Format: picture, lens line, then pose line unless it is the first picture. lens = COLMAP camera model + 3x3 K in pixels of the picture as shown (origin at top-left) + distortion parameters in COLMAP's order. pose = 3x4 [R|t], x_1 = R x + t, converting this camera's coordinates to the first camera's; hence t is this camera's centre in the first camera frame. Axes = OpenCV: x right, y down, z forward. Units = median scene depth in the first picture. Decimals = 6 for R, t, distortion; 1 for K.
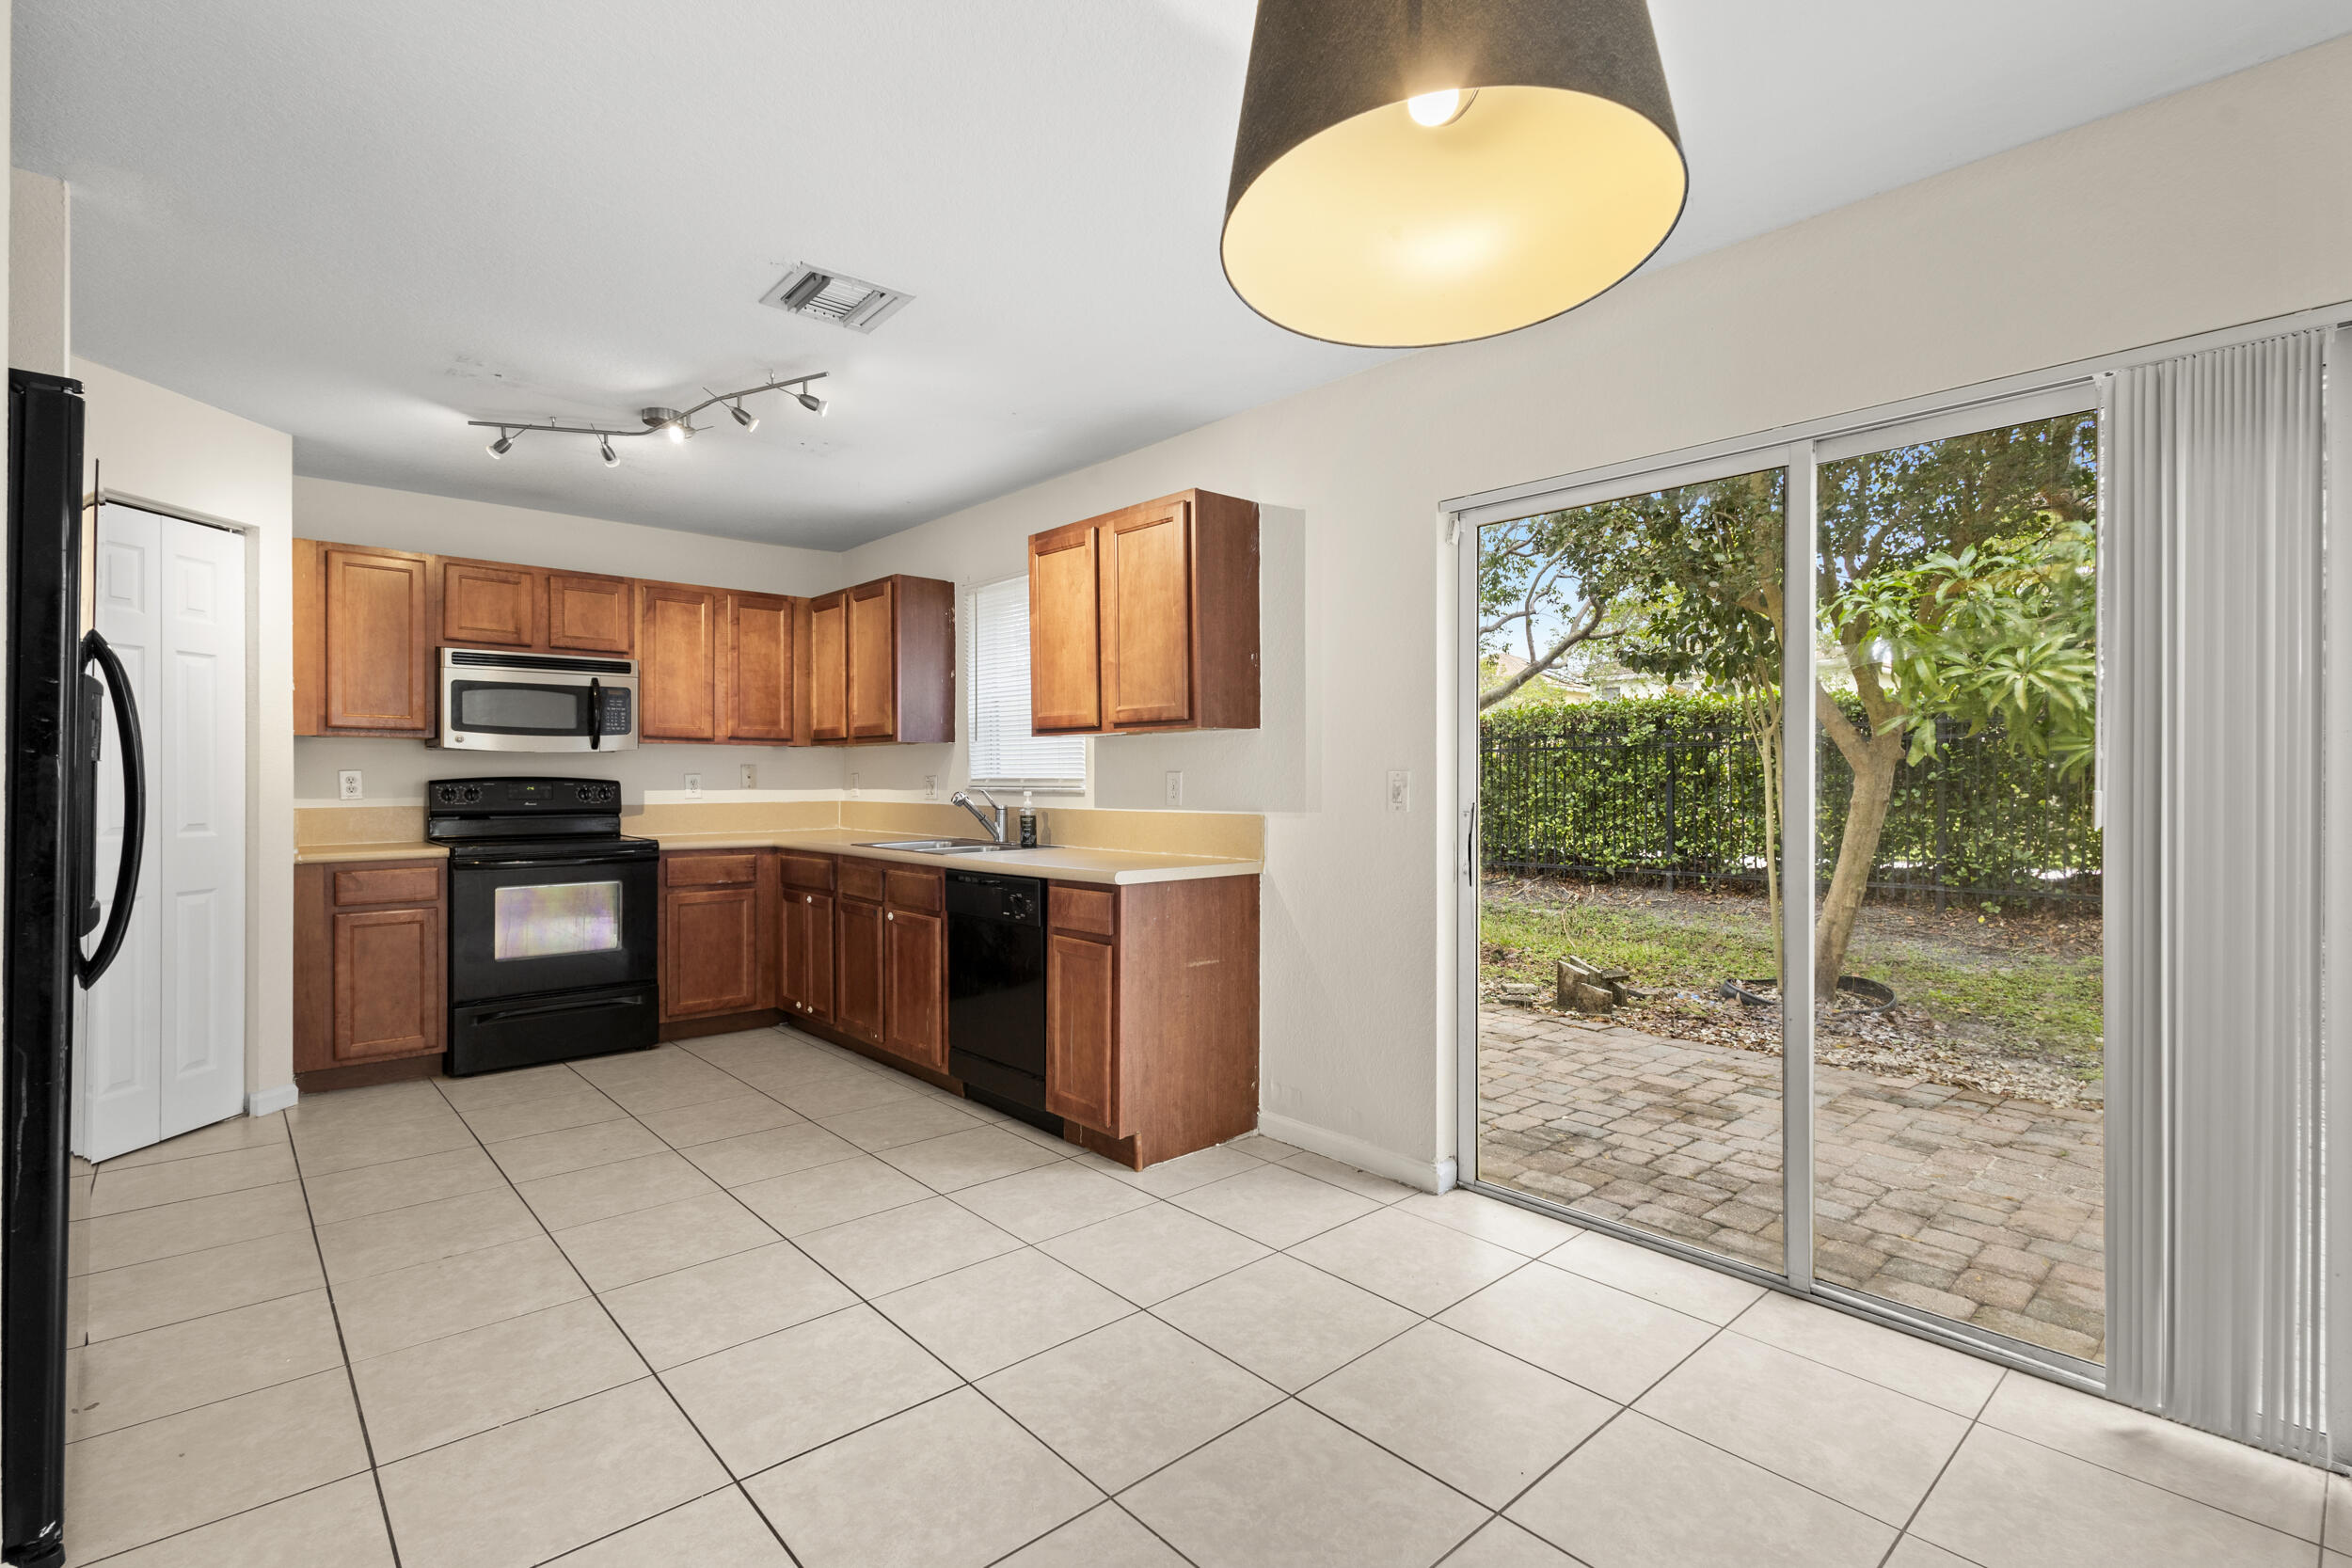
lens RADIAL K [[1086.1, 0, 1177.5], [0, 1086.1, 791.2], [0, 0, 1]] dist [0.004016, -0.000682]
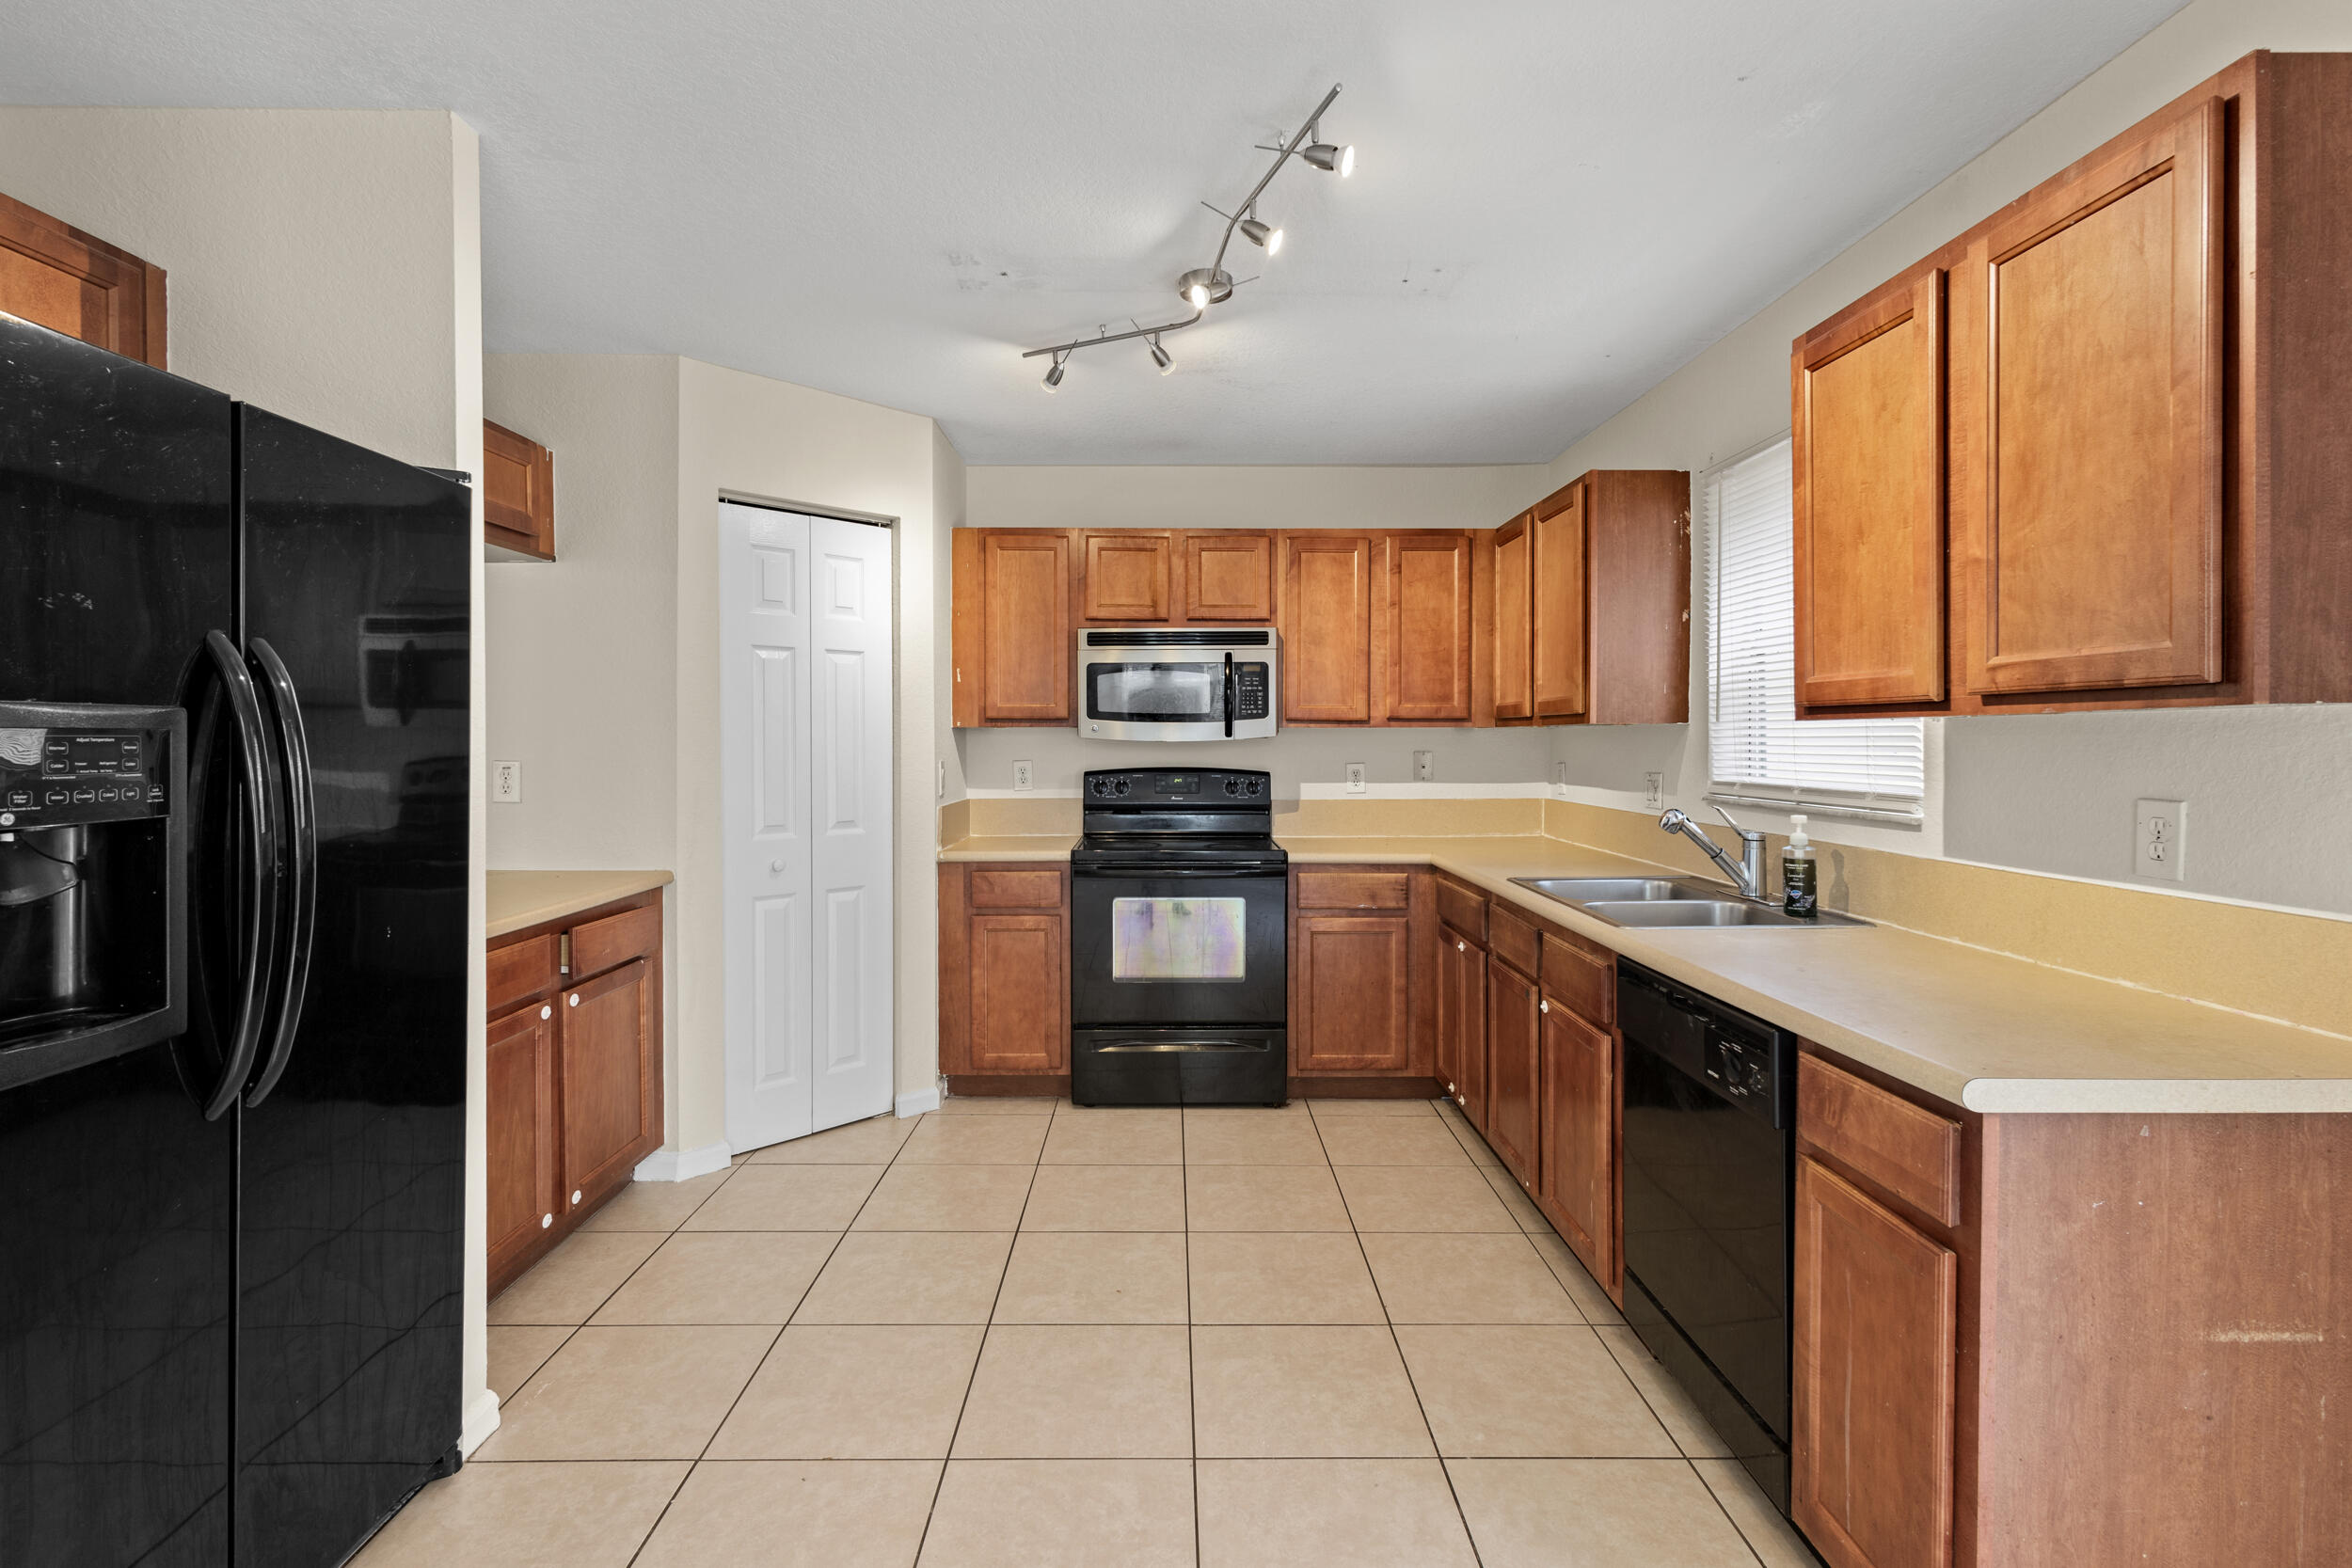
lens RADIAL K [[1086.1, 0, 1176.1], [0, 1086.1, 757.6], [0, 0, 1]] dist [0.004016, -0.000682]
pose [[0.748910, 0.010629, -0.662587, -0.009145], [-0.006829, 0.999942, 0.008322, -0.035148], [0.662637, -0.001707, 0.748939, 0.409383]]
